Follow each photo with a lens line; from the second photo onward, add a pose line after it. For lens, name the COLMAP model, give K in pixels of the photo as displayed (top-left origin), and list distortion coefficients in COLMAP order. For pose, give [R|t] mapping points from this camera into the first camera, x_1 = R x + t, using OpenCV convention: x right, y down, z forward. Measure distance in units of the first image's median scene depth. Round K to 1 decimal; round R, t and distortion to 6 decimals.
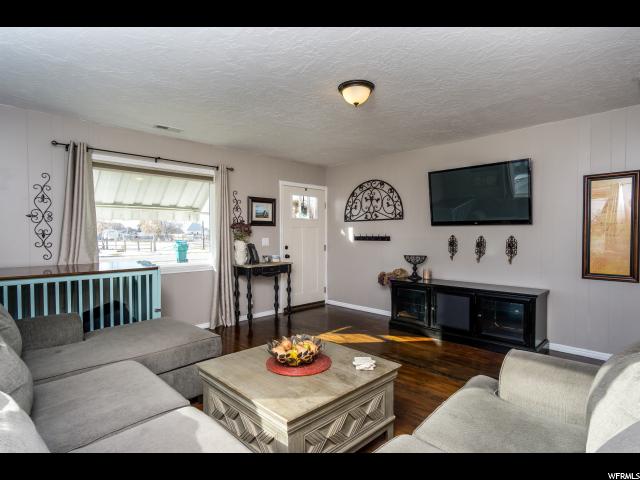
lens RADIAL K [[346.2, 0, 320.6], [0, 346.2, 238.4], [0, 0, 1]] dist [0.005470, -0.002362]
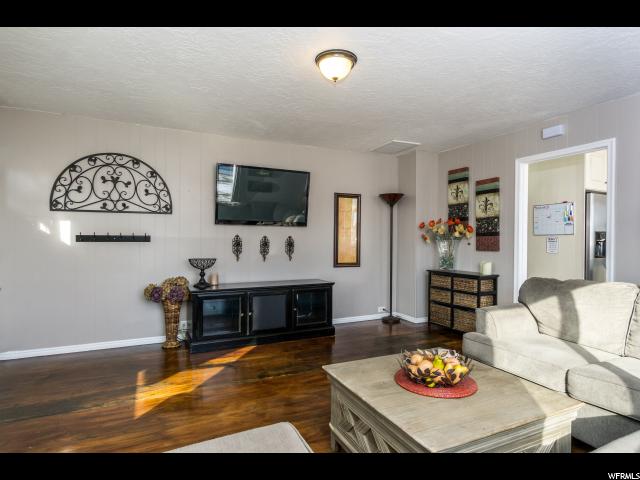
lens RADIAL K [[346.2, 0, 321.1], [0, 346.2, 241.8], [0, 0, 1]] dist [0.005470, -0.002362]
pose [[0.329065, -0.000433, 0.944307, -0.387166], [0.006306, 0.999979, -0.001739, 0.011059], [-0.944286, 0.006527, 0.329060, 0.415751]]
